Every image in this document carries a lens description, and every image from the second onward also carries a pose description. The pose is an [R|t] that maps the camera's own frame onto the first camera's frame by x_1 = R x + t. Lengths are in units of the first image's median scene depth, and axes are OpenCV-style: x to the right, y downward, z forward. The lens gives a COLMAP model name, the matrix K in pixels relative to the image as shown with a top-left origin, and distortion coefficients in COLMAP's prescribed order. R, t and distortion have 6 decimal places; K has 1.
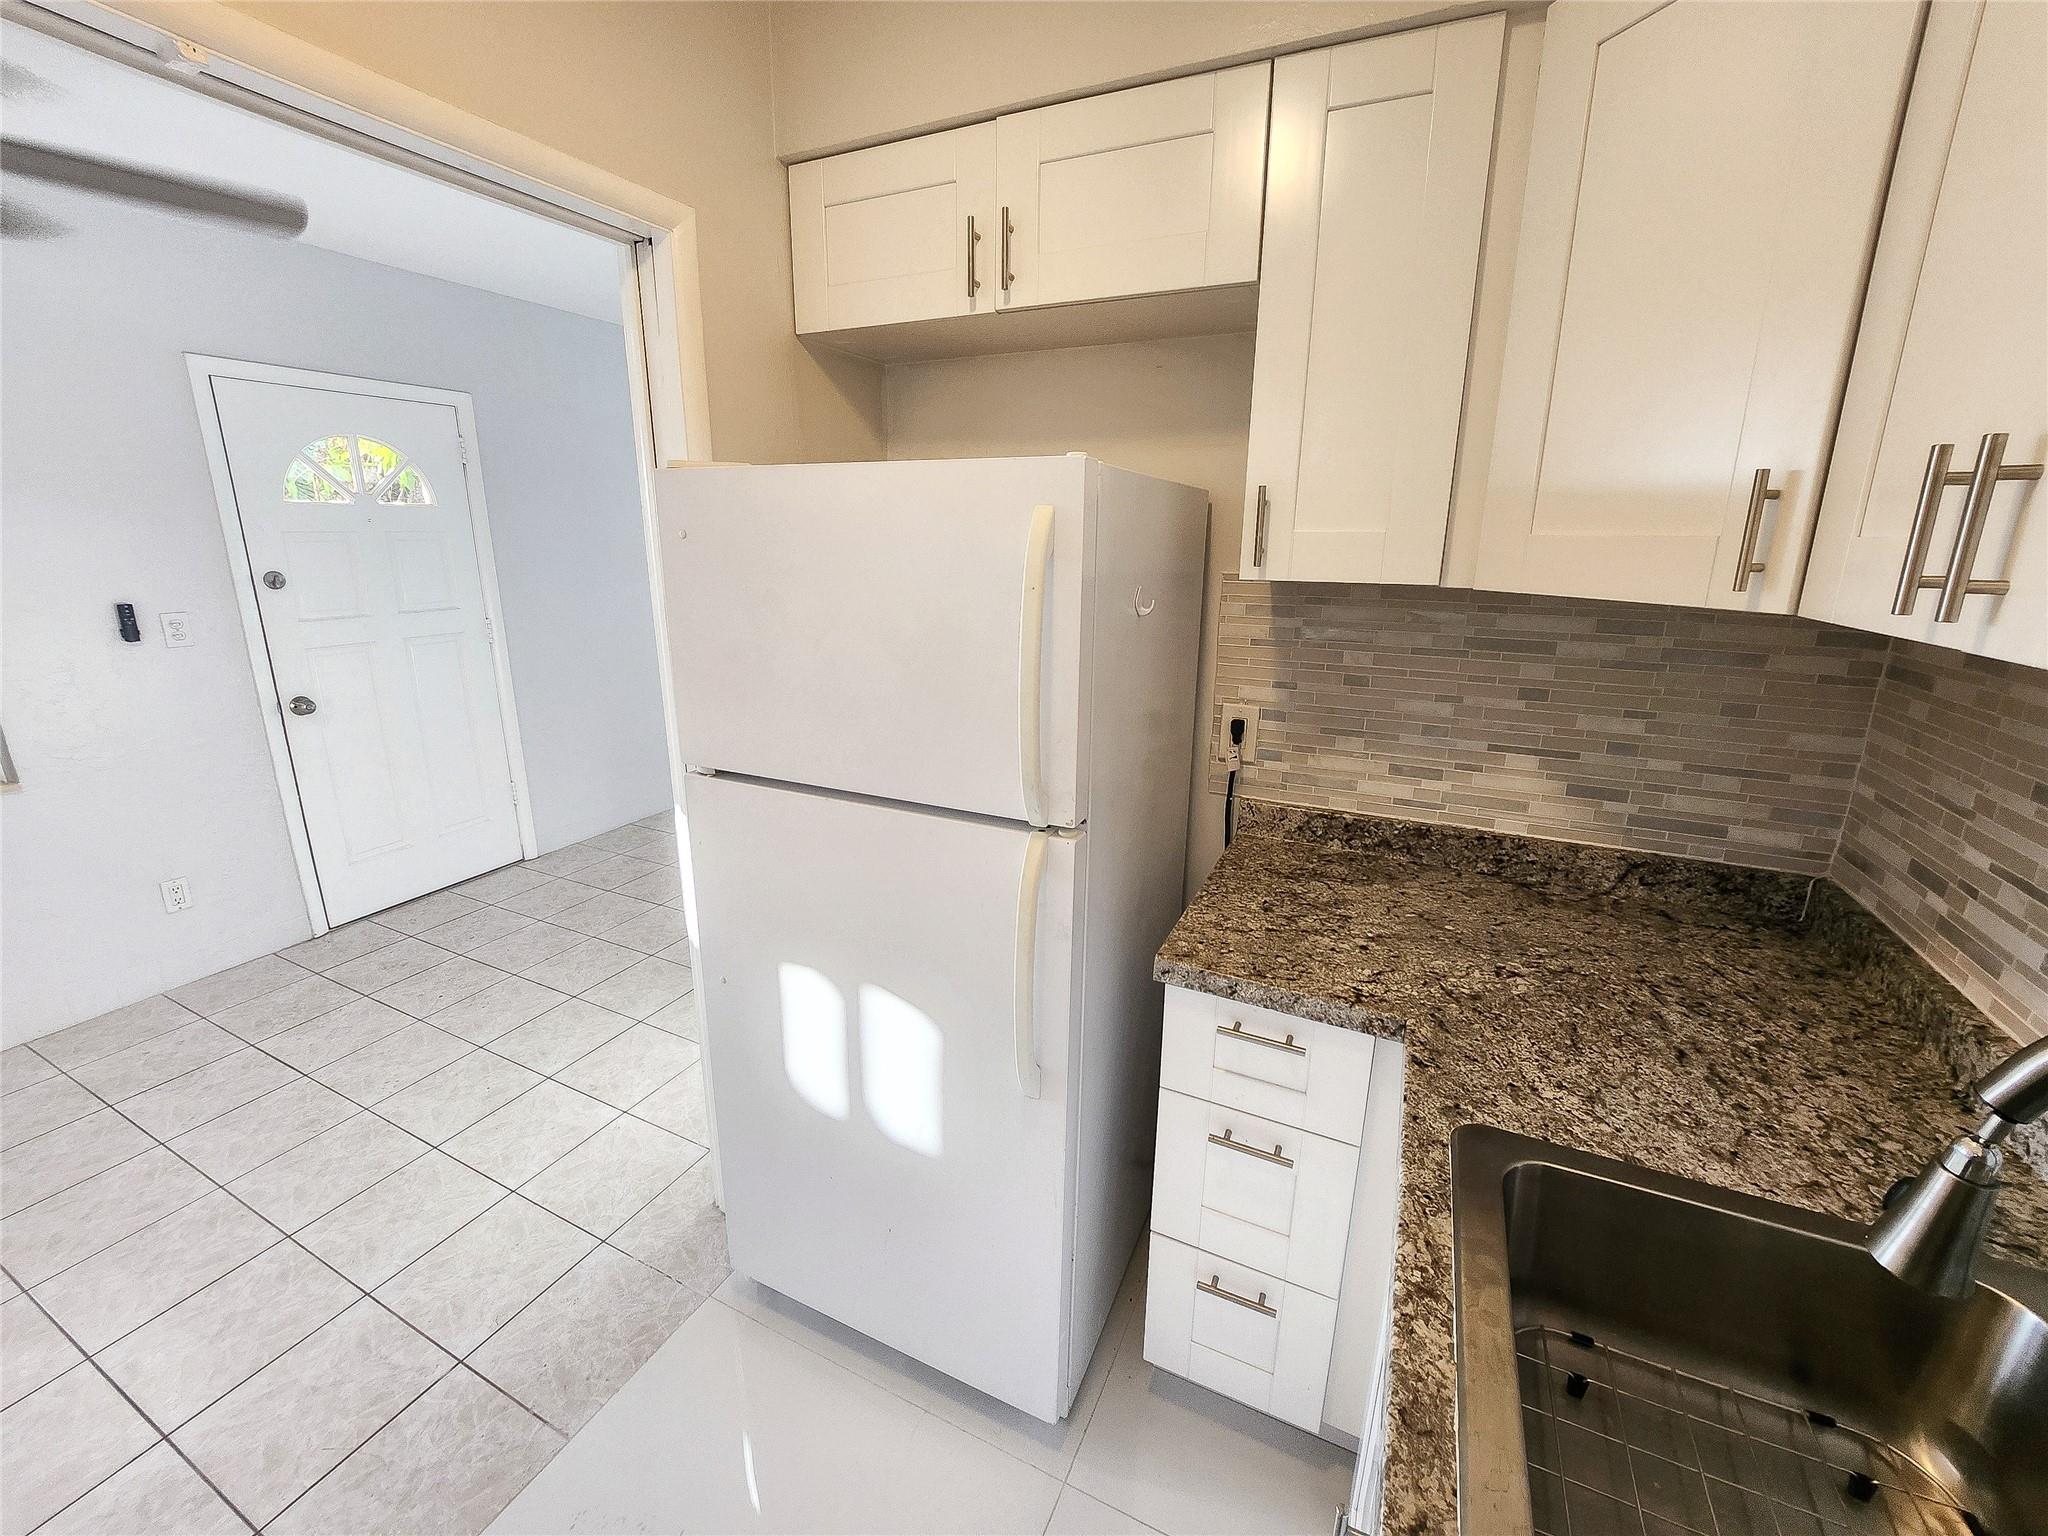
lens RADIAL K [[822.2, 0, 1019.2], [0, 822.2, 747.3], [0, 0, 1]] dist [-0.015209, -0.001108]
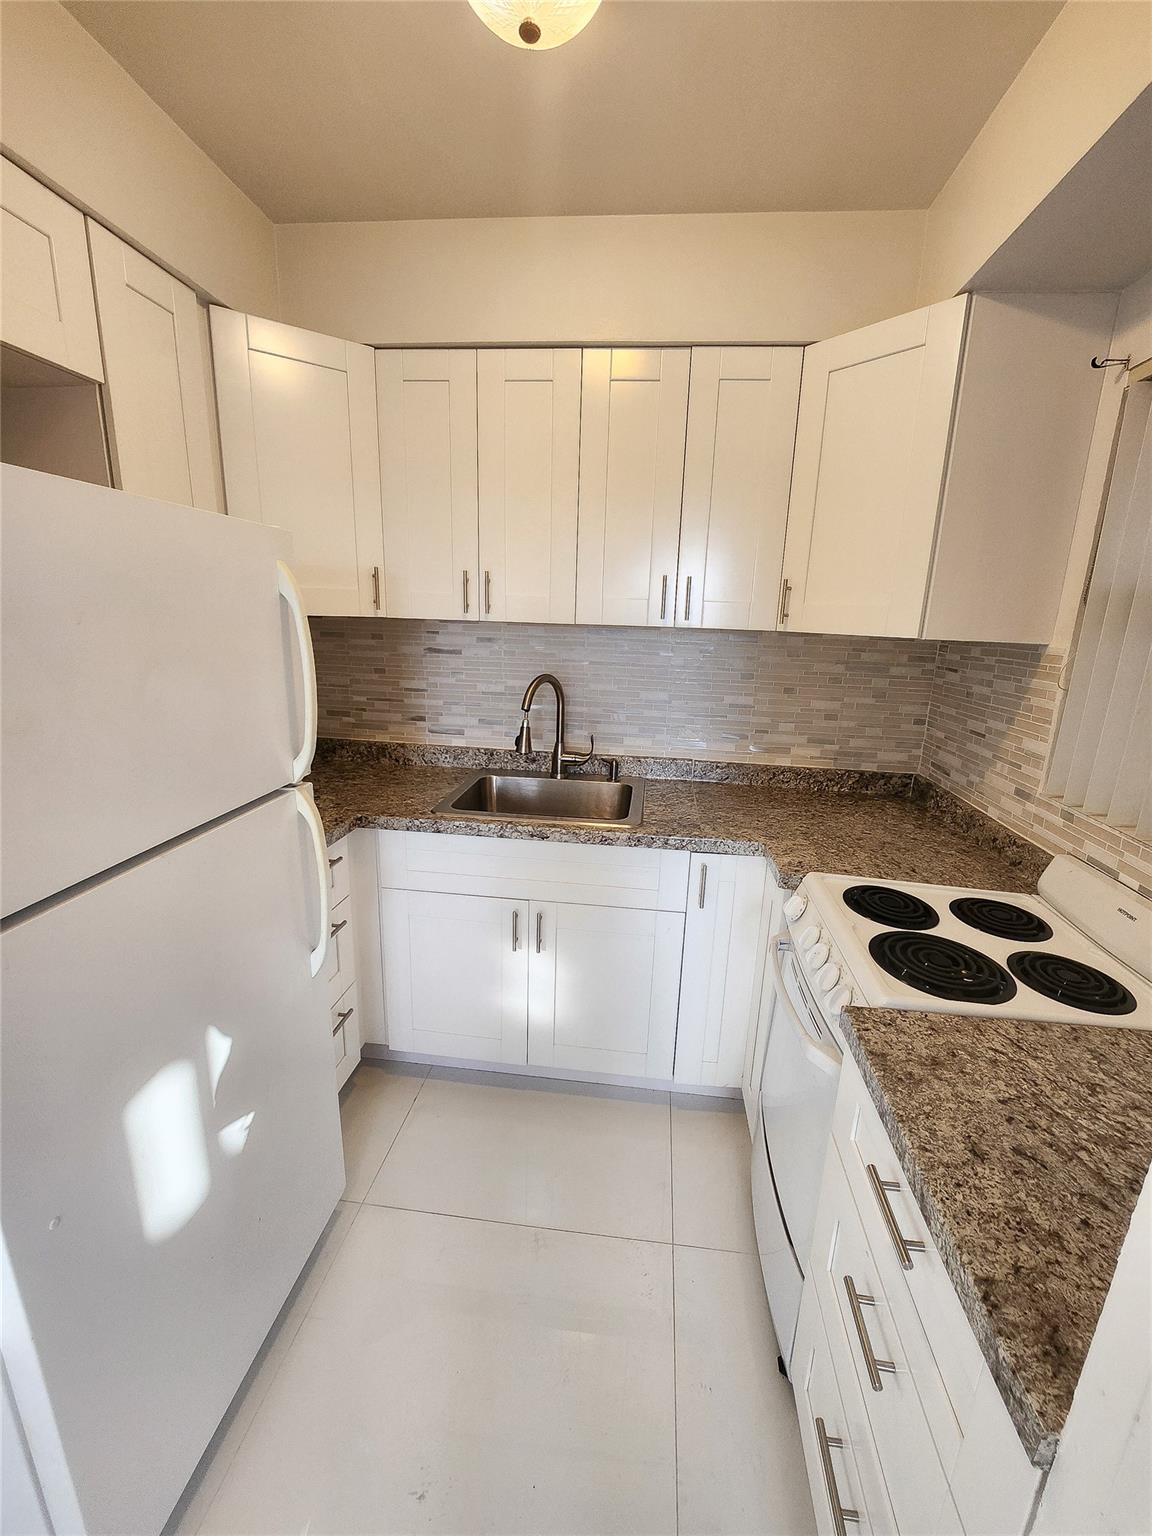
lens RADIAL K [[616.7, 0, 591.6], [0, 616.7, 769.8], [0, 0, 1]] dist [-0.015209, -0.001108]
pose [[-0.333509, -0.249479, 0.909138, -0.906920], [0.203856, 0.922450, 0.327915, -0.140147], [-0.920442, 0.294696, -0.256788, 0.631229]]
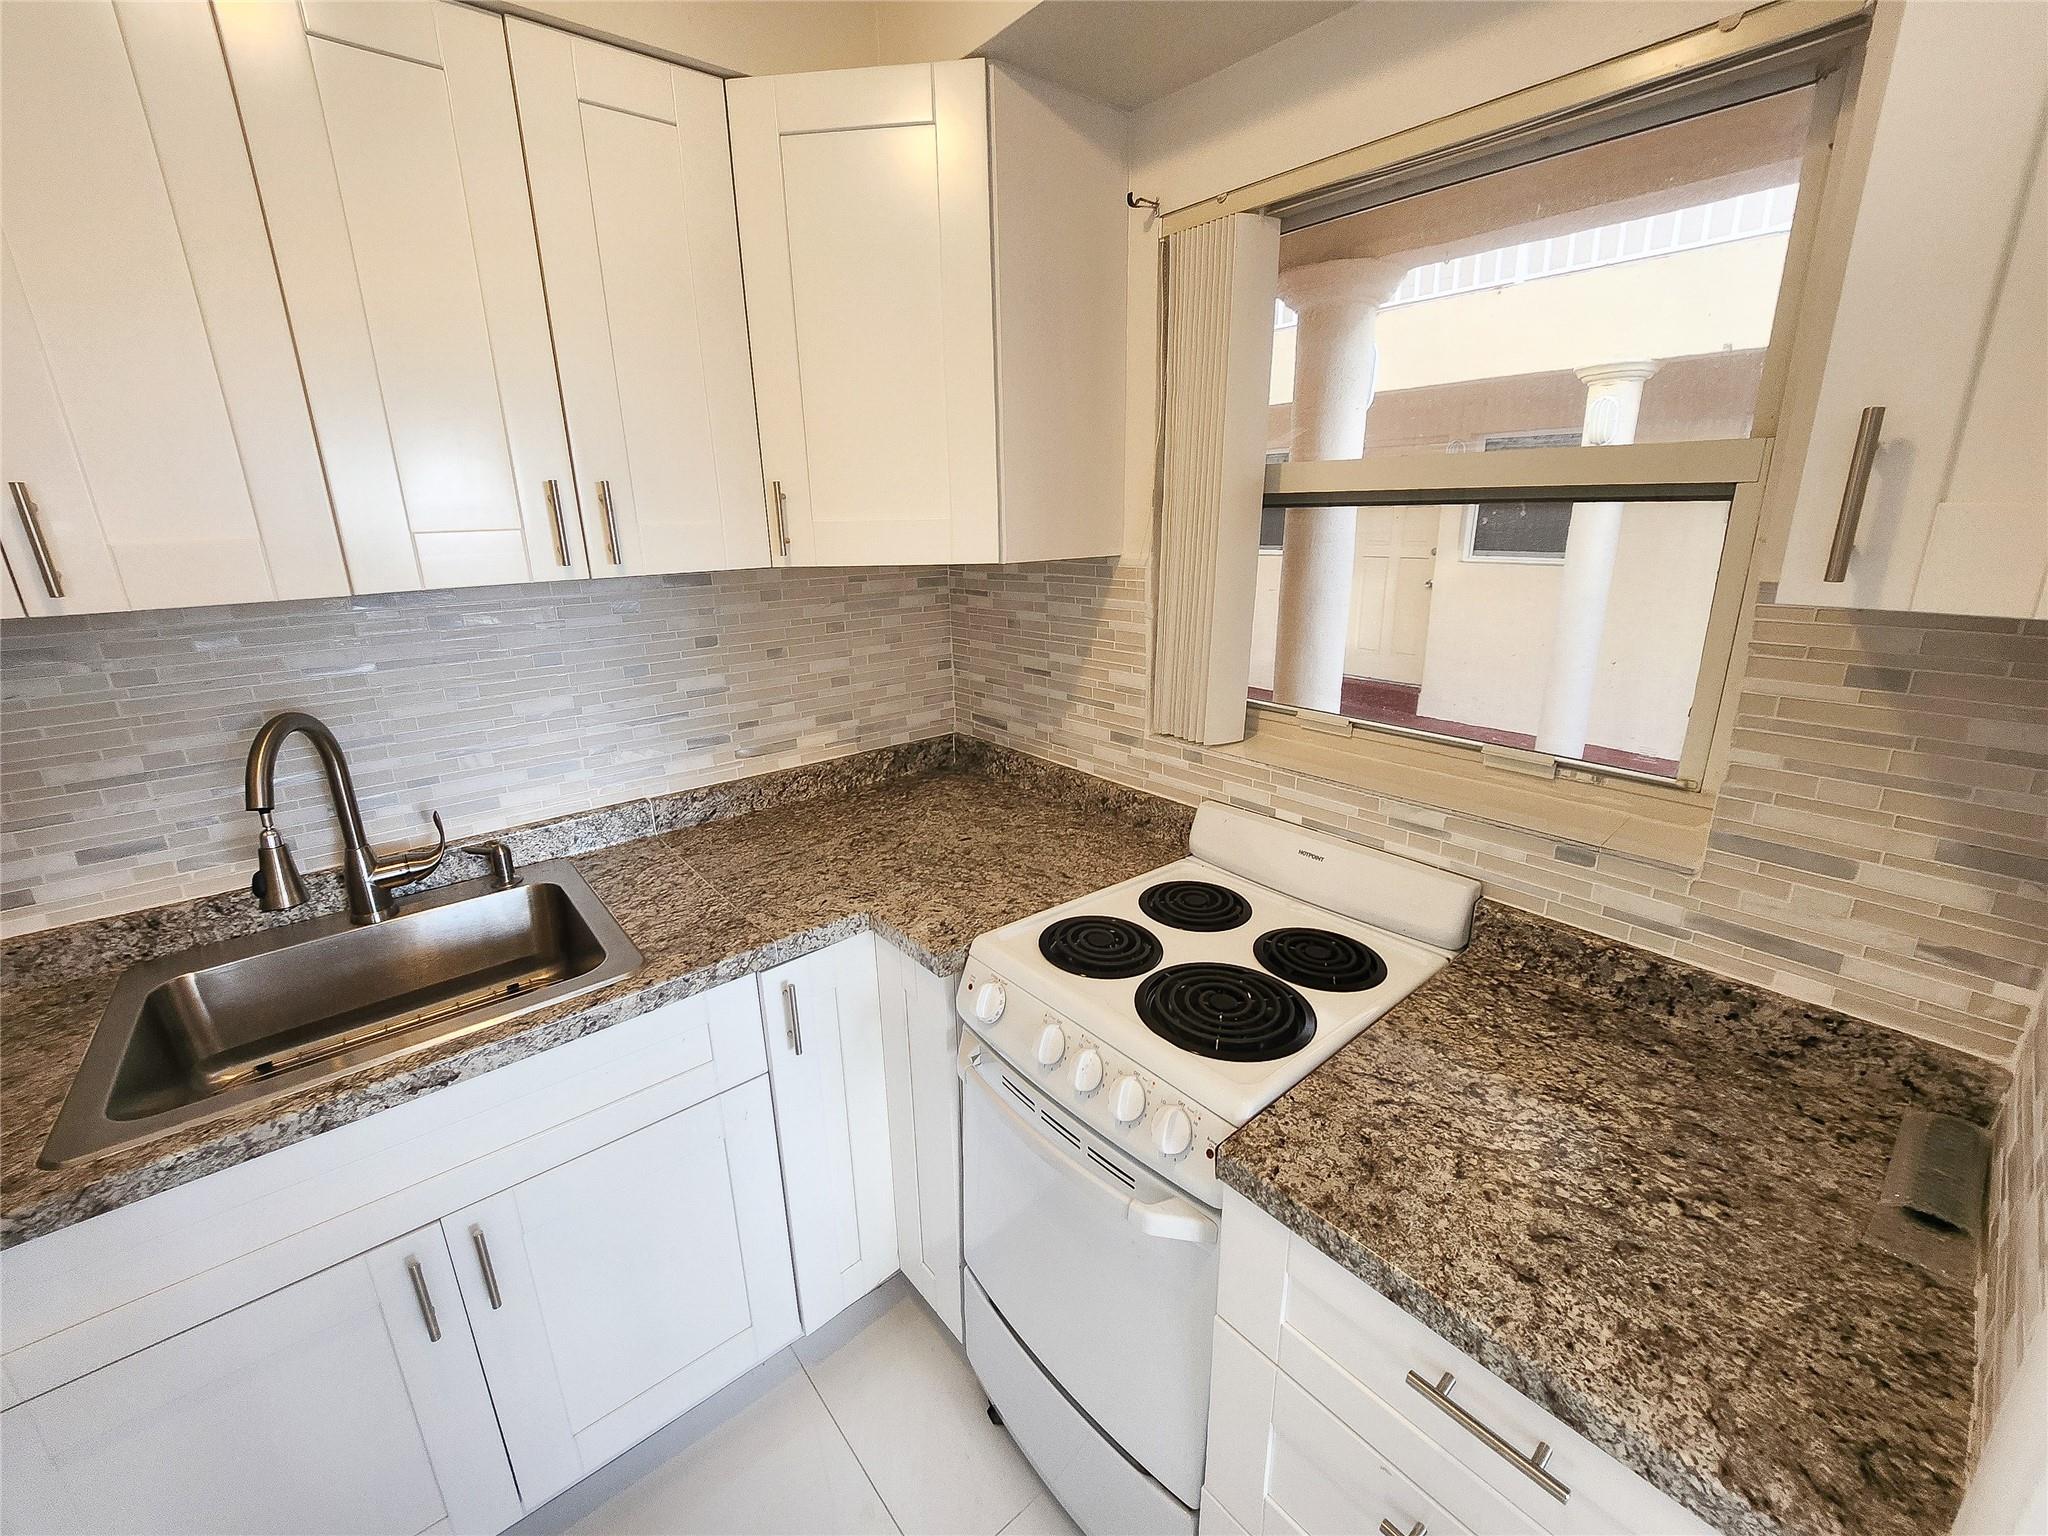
lens RADIAL K [[822.2, 0, 1025.8], [0, 822.2, 751.6], [0, 0, 1]] dist [-0.015209, -0.001108]
pose [[-0.910474, -0.105496, 0.399885, -0.525343], [0.118053, 0.860391, 0.495773, -0.183721], [-0.396360, 0.498595, -0.770910, 0.651040]]
